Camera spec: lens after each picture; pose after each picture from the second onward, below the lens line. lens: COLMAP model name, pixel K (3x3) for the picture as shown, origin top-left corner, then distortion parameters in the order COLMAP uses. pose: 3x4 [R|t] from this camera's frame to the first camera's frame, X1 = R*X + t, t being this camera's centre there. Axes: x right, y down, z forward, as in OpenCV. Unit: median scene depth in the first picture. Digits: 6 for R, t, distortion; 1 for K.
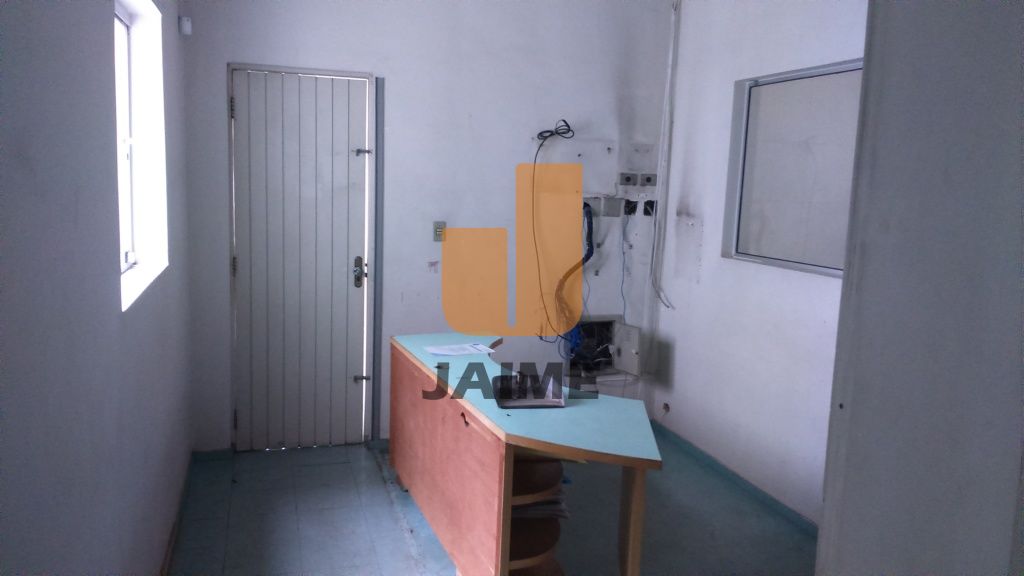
lens RADIAL K [[819.2, 0, 512.0], [0, 819.2, 288.0], [0, 0, 1]] dist [0.010382, 0.000032]
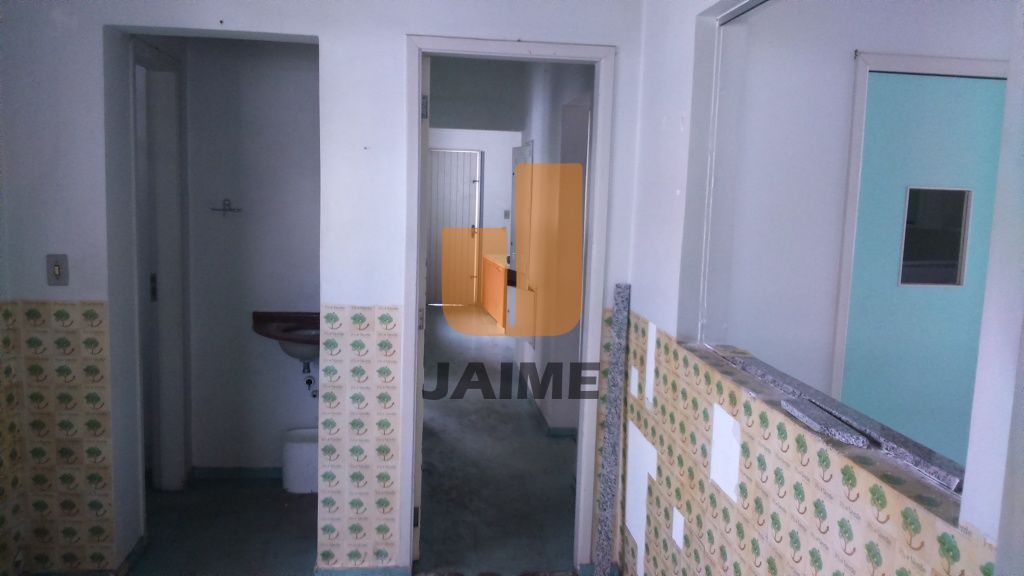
lens RADIAL K [[819.2, 0, 512.0], [0, 819.2, 288.0], [0, 0, 1]] dist [0.010382, 0.000032]
pose [[0.992529, -0.000108, -0.122009, 0.222137], [-0.009382, 0.996972, -0.077196, 0.335210], [0.121647, 0.077764, 0.989522, -1.368177]]
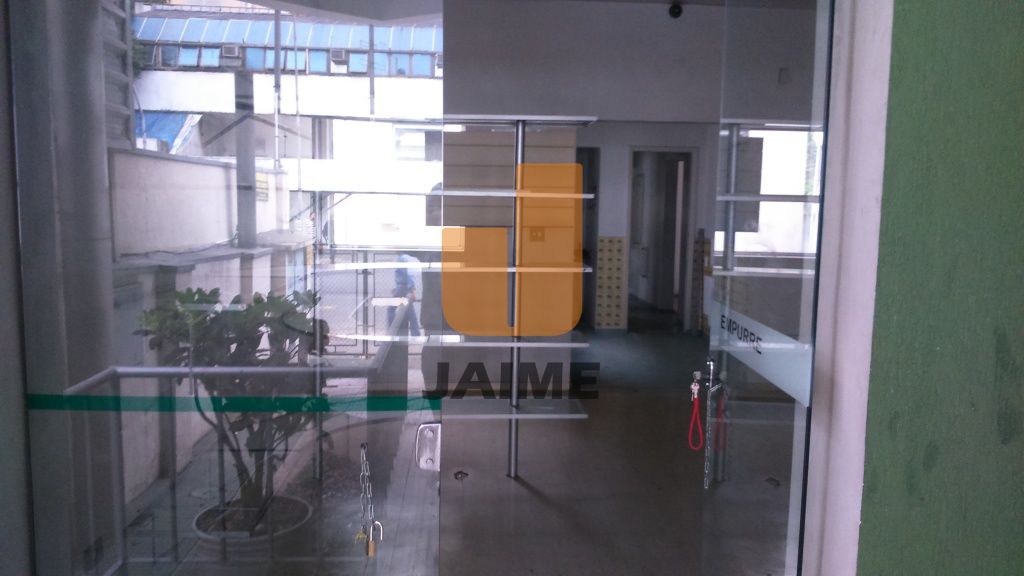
lens RADIAL K [[819.2, 0, 512.0], [0, 819.2, 288.0], [0, 0, 1]] dist [0.010382, 0.000032]
pose [[0.985330, -0.011483, -0.170272, -0.163376], [-0.005434, 0.995117, -0.098556, 1.356284], [0.170572, 0.098036, 0.980456, -6.111685]]
